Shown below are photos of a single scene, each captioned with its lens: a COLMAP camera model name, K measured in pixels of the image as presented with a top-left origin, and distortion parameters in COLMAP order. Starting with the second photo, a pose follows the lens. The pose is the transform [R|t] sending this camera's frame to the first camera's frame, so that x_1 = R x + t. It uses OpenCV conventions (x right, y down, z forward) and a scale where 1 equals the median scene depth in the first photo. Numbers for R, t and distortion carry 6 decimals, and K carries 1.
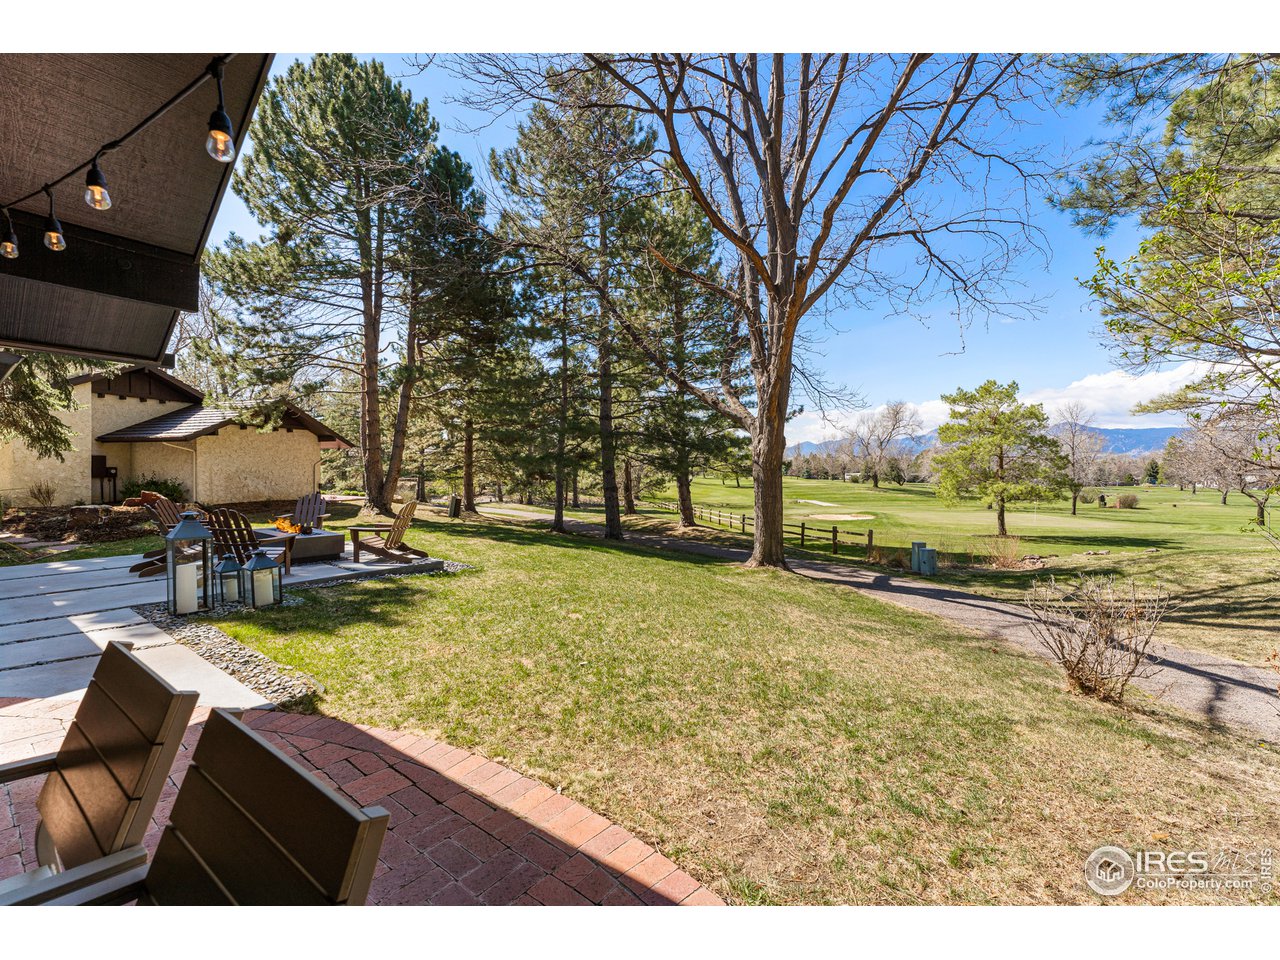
lens RADIAL K [[522.0, 0, 638.9], [0, 522.0, 477.2], [0, 0, 1]] dist [0.000147, 0.000308]
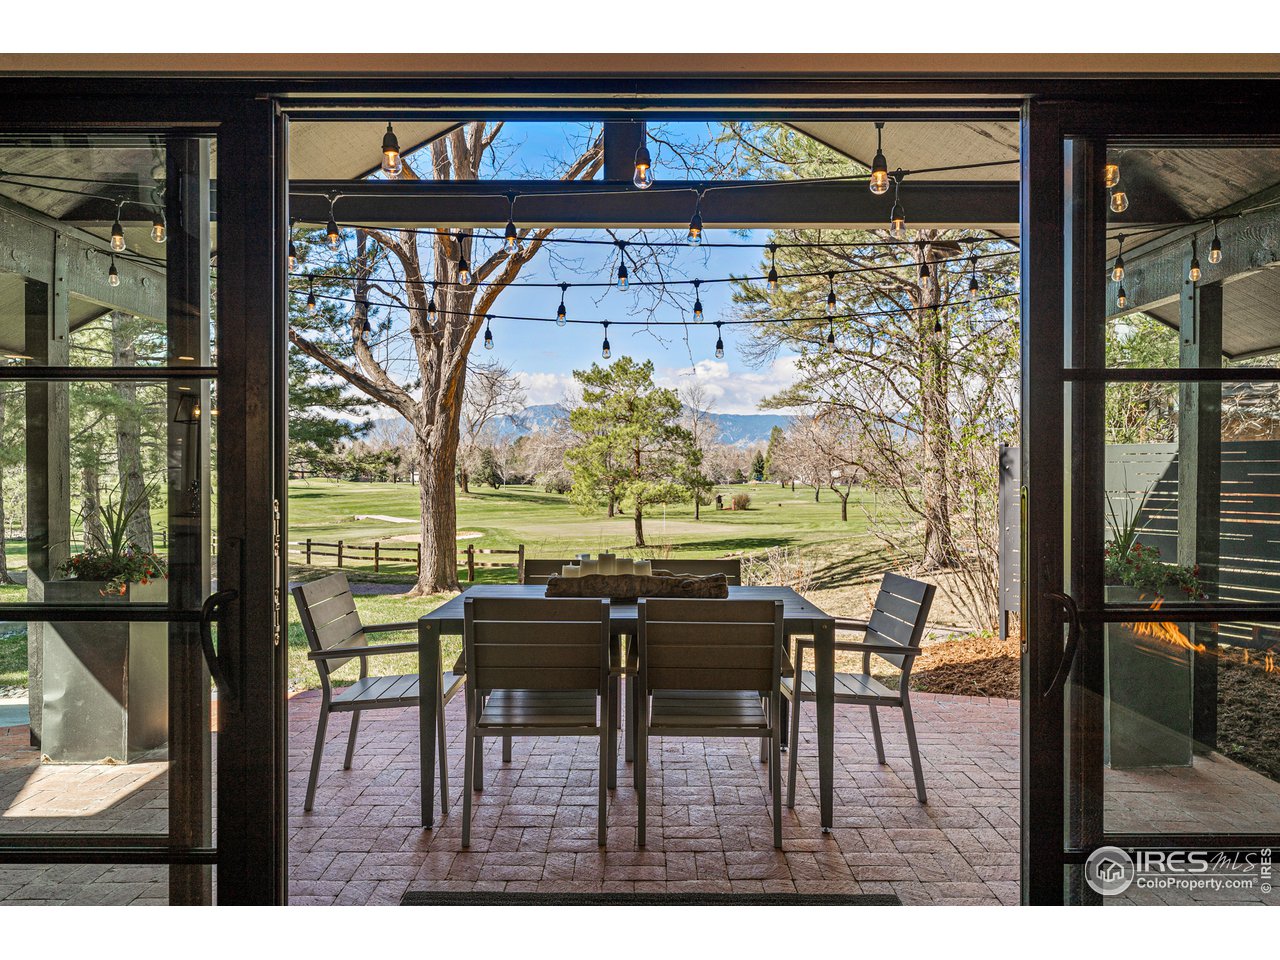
lens RADIAL K [[852.5, 0, 640.0], [0, 852.5, 480.0], [0, 0, 1]] dist [-0.001121, 0.000038]
pose [[0.802300, -0.015545, 0.596719, -0.154937], [0.014862, 0.999871, 0.006065, -0.001207], [-0.596736, 0.004002, 0.802427, -0.118332]]
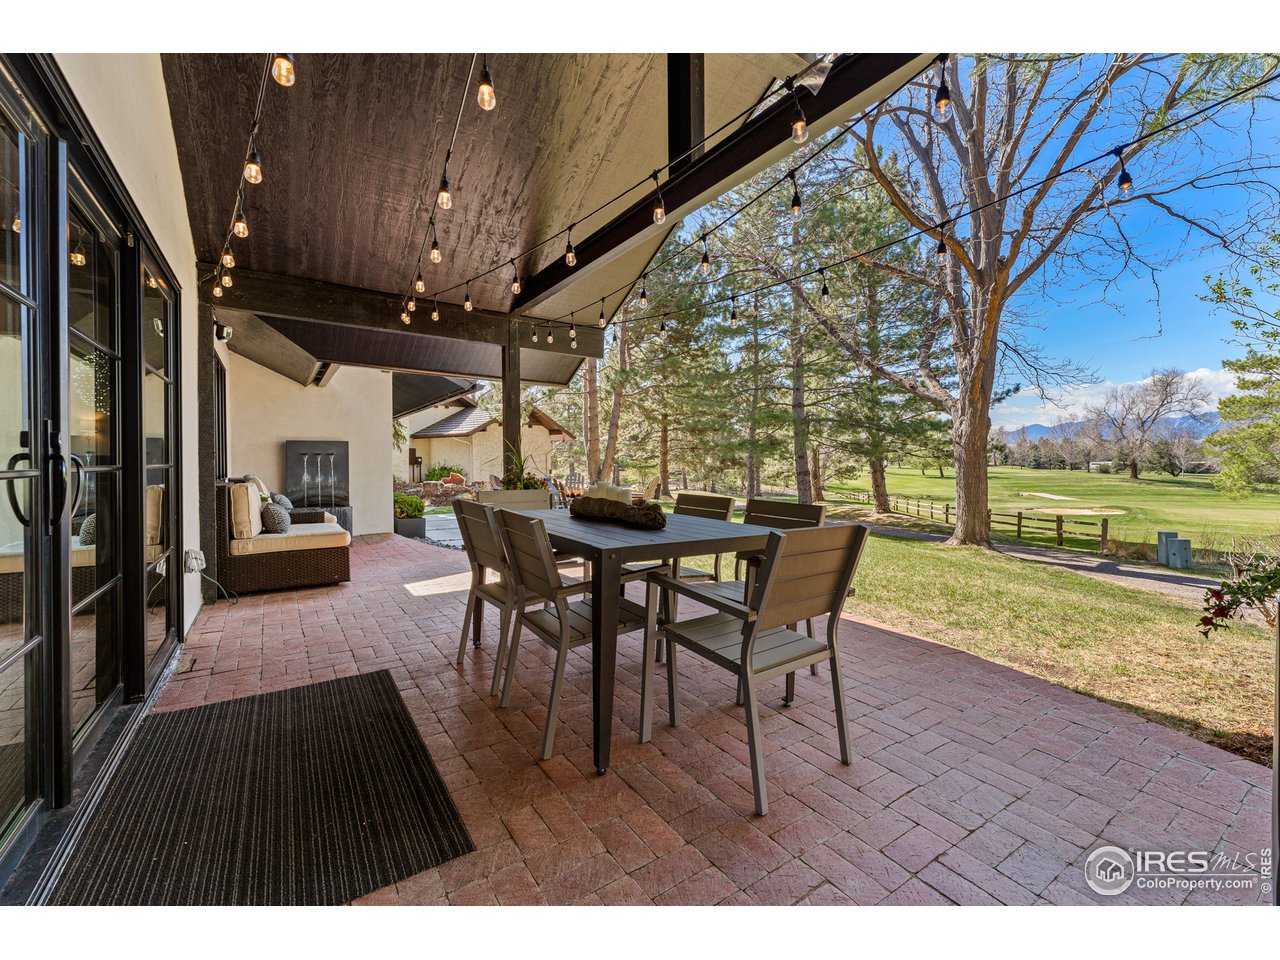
lens RADIAL K [[527.4, 0, 644.8], [0, 527.4, 469.7], [0, 0, 1]] dist [0.001275, 0.000216]
pose [[0.947540, -0.001059, -0.319635, -0.014768], [0.002274, 0.999992, 0.003425, 0.010049], [0.319629, -0.003972, 0.947534, -0.099829]]
